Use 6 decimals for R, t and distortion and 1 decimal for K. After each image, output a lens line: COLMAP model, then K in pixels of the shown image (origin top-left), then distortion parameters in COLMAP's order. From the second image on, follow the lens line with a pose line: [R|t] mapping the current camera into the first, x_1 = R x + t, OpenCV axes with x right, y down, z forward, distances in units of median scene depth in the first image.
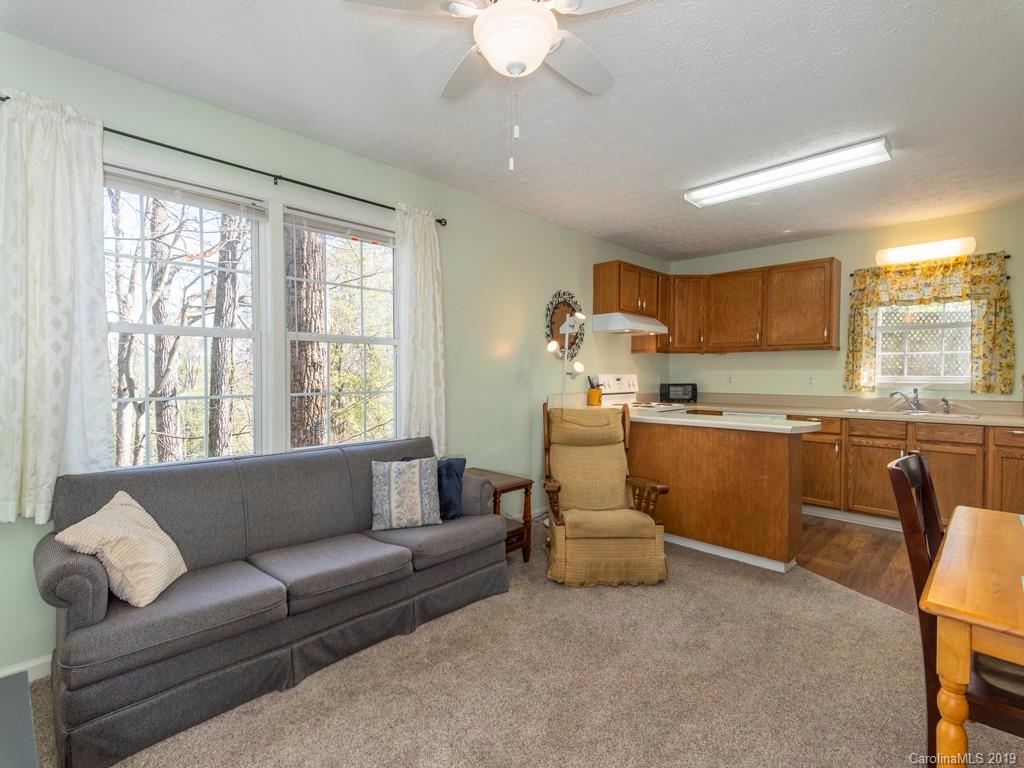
lens RADIAL K [[498.7, 0, 513.2], [0, 498.7, 380.6], [0, 0, 1]] dist [0.010132, 0.003003]
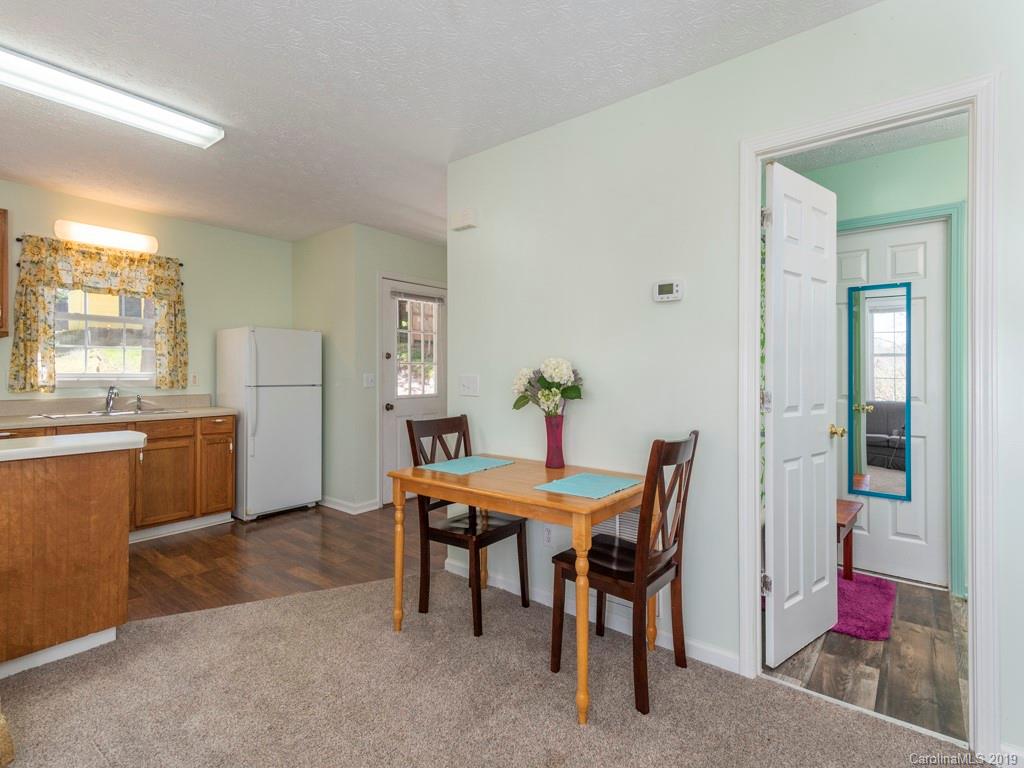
lens RADIAL K [[498.7, 0, 516.6], [0, 498.7, 379.1], [0, 0, 1]] dist [0.010132, 0.003003]
pose [[-0.103123, -0.013909, 0.994571, -0.192033], [0.012342, 0.999807, 0.015262, -0.001742], [-0.994592, 0.013848, -0.102932, 0.376027]]
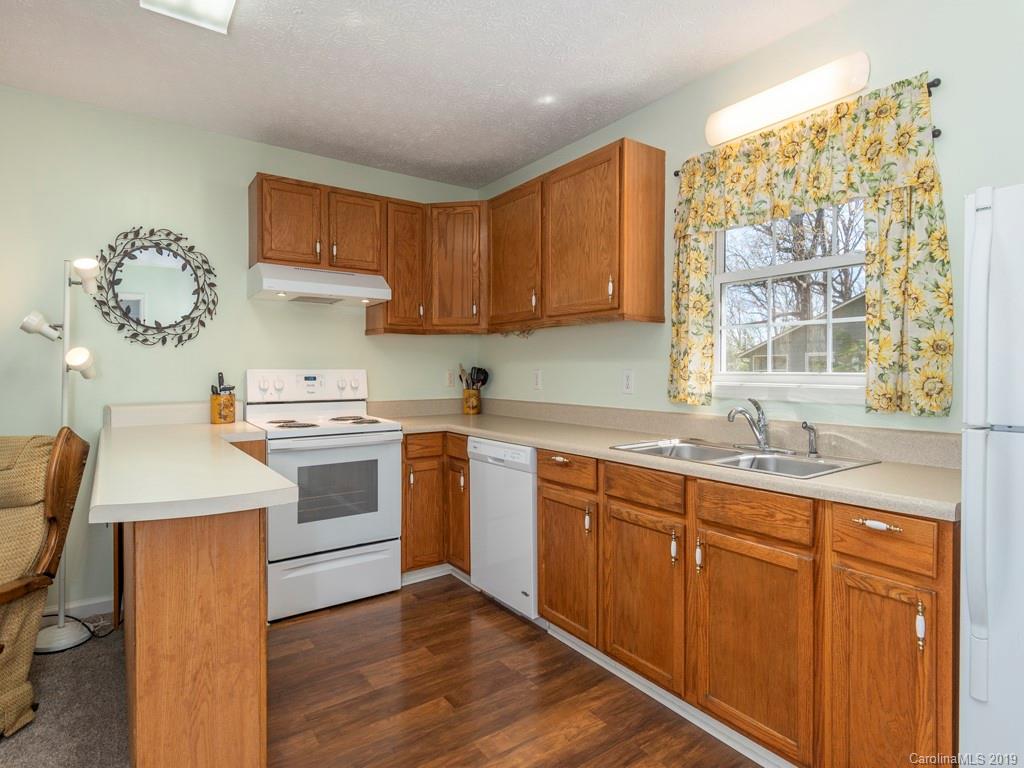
lens RADIAL K [[545.5, 0, 534.6], [0, 545.5, 373.8], [0, 0, 1]] dist [0.008011, -0.001023]
pose [[0.983361, -0.001063, -0.181658, 0.721057], [-0.000275, 0.999973, -0.007341, -0.003856], [0.181661, 0.007269, 0.983334, 0.489499]]
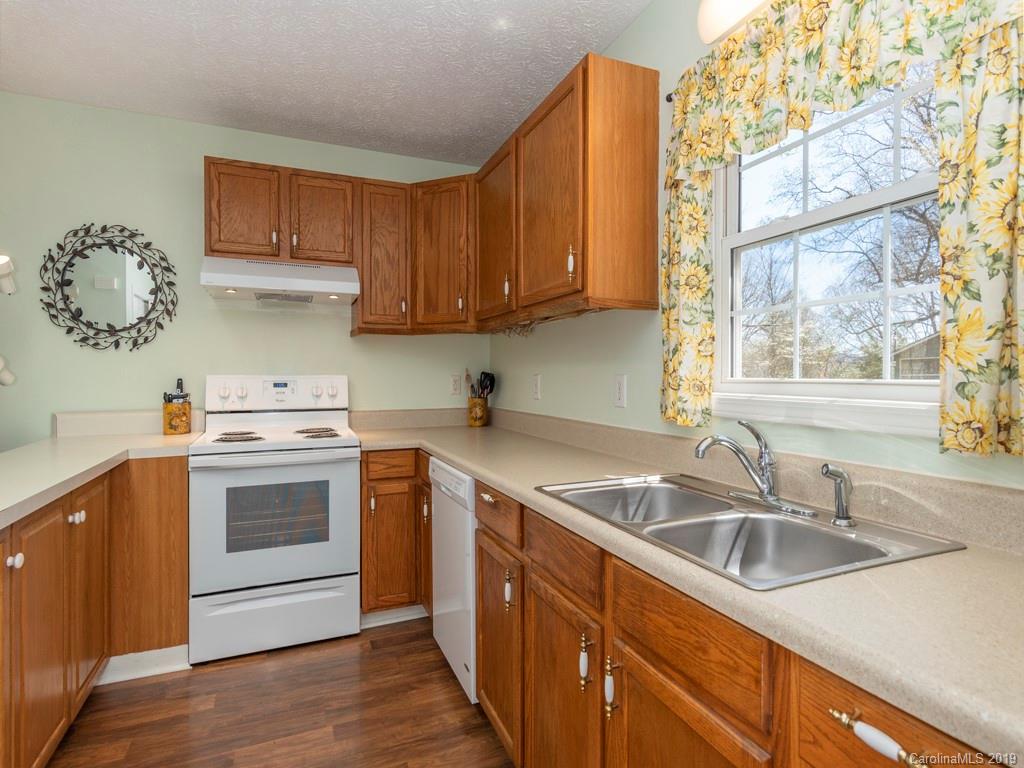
lens RADIAL K [[545.5, 0, 525.8], [0, 545.5, 376.1], [0, 0, 1]] dist [0.008011, -0.001023]
pose [[0.919693, -0.002390, -0.392630, 0.835813], [-0.002571, 0.999923, -0.012111, -0.006654], [0.392629, 0.012148, 0.919617, 0.685386]]
